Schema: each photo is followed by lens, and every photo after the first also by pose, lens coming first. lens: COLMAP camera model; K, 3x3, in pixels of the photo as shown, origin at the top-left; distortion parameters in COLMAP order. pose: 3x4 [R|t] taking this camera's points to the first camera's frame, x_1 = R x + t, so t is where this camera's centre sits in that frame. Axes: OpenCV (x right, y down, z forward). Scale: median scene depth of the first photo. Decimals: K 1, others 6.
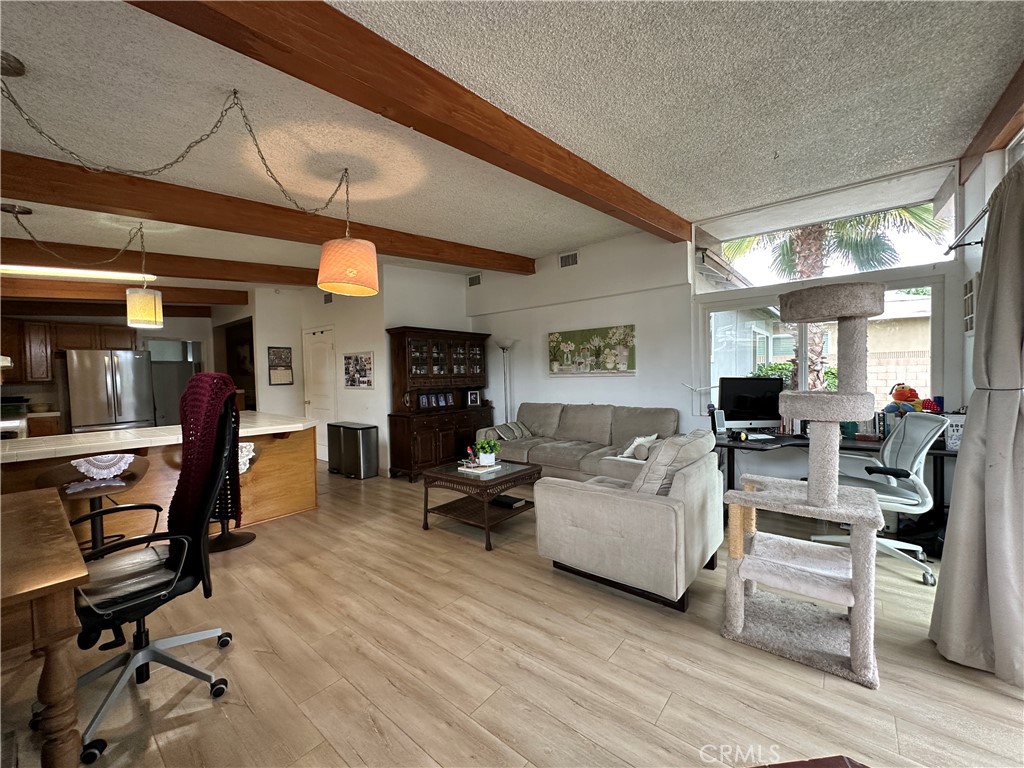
lens RADIAL K [[407.8, 0, 511.7], [0, 407.8, 385.6], [0, 0, 1]] dist [-0.004092, 0.000479]
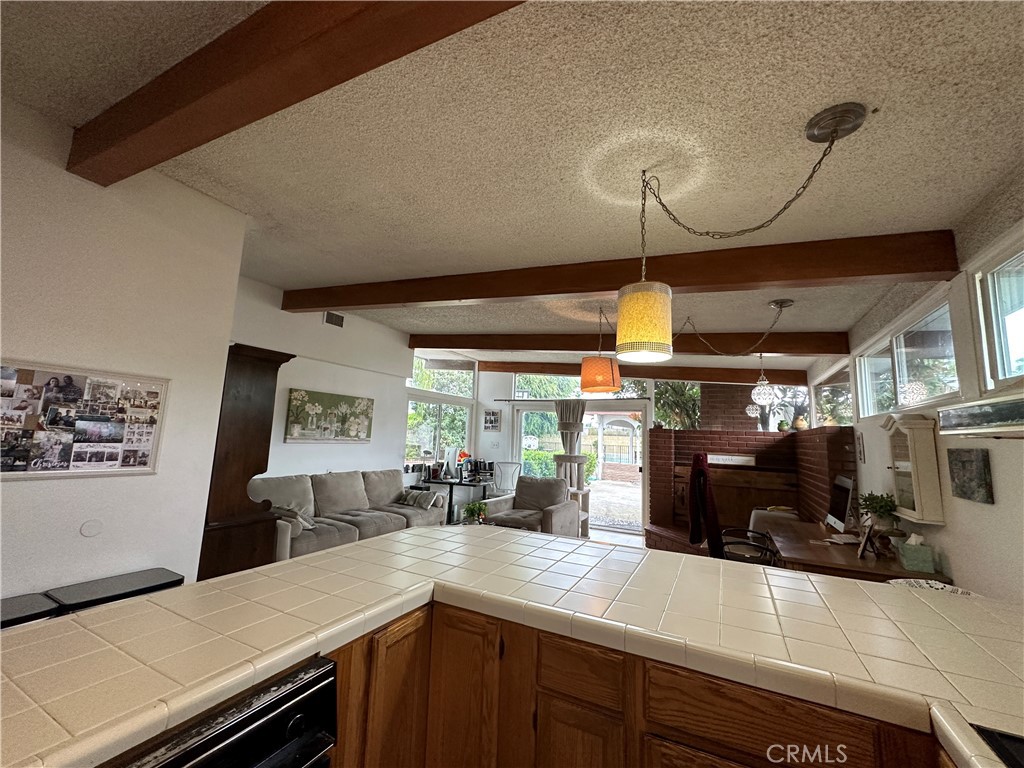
lens RADIAL K [[407.8, 0, 511.7], [0, 407.8, 385.6], [0, 0, 1]] dist [-0.004092, 0.000479]
pose [[-0.207653, 0.137029, 0.968557, -0.797706], [-0.008581, 0.989847, -0.141880, -0.022710], [-0.978165, -0.037773, -0.204369, 0.744484]]
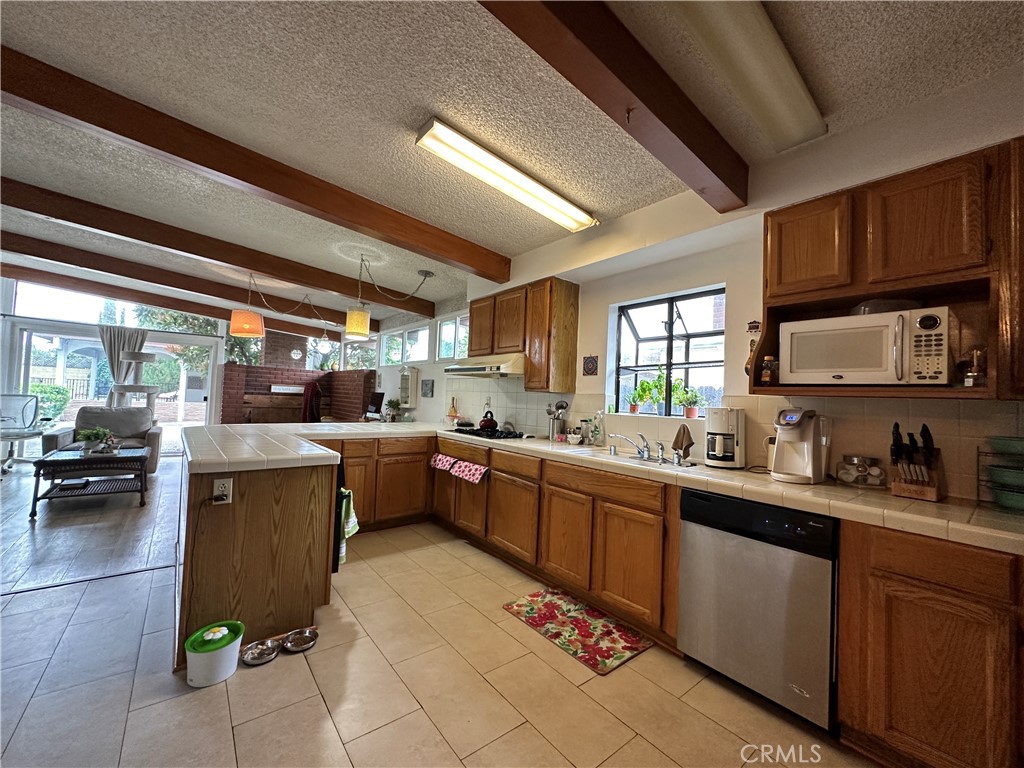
lens RADIAL K [[407.8, 0, 511.7], [0, 407.8, 385.6], [0, 0, 1]] dist [-0.004092, 0.000479]
pose [[-0.980484, -0.016671, 0.195890, -0.935769], [-0.018826, 0.999781, -0.009141, -0.002342], [-0.195695, -0.012651, -0.980583, 1.234641]]
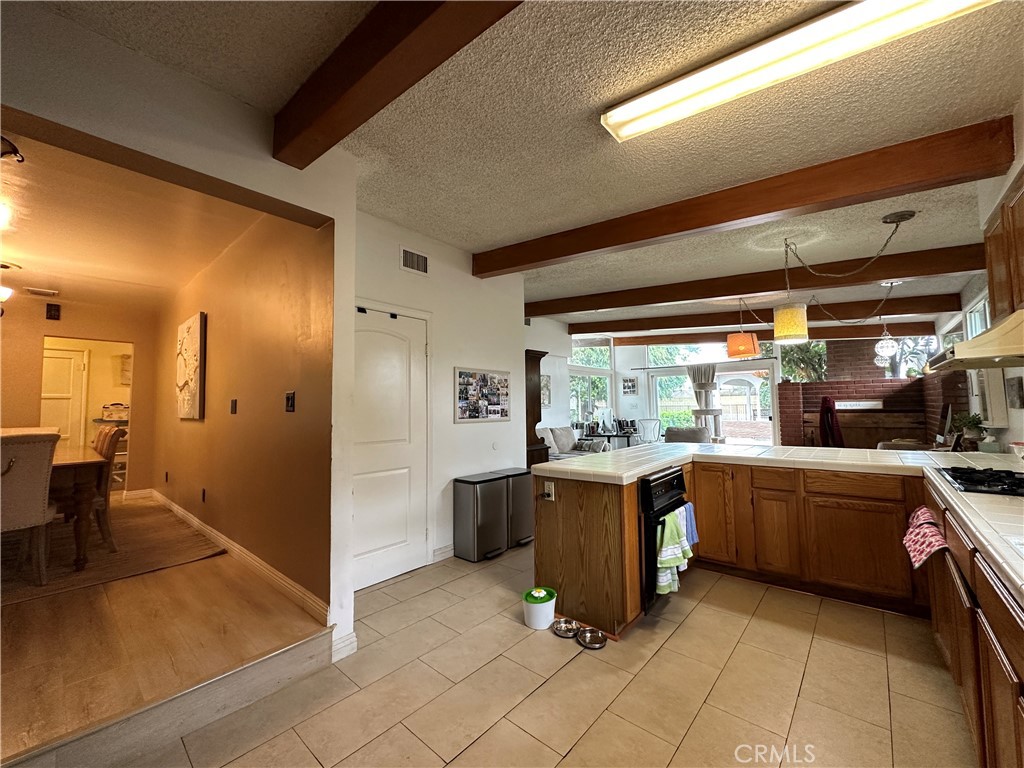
lens RADIAL K [[407.8, 0, 511.7], [0, 407.8, 385.6], [0, 0, 1]] dist [-0.004092, 0.000479]
pose [[0.023815, 0.074316, 0.996950, -1.108471], [0.043916, 0.996193, -0.075308, 0.000875], [-0.998751, 0.045576, 0.020461, 0.974118]]
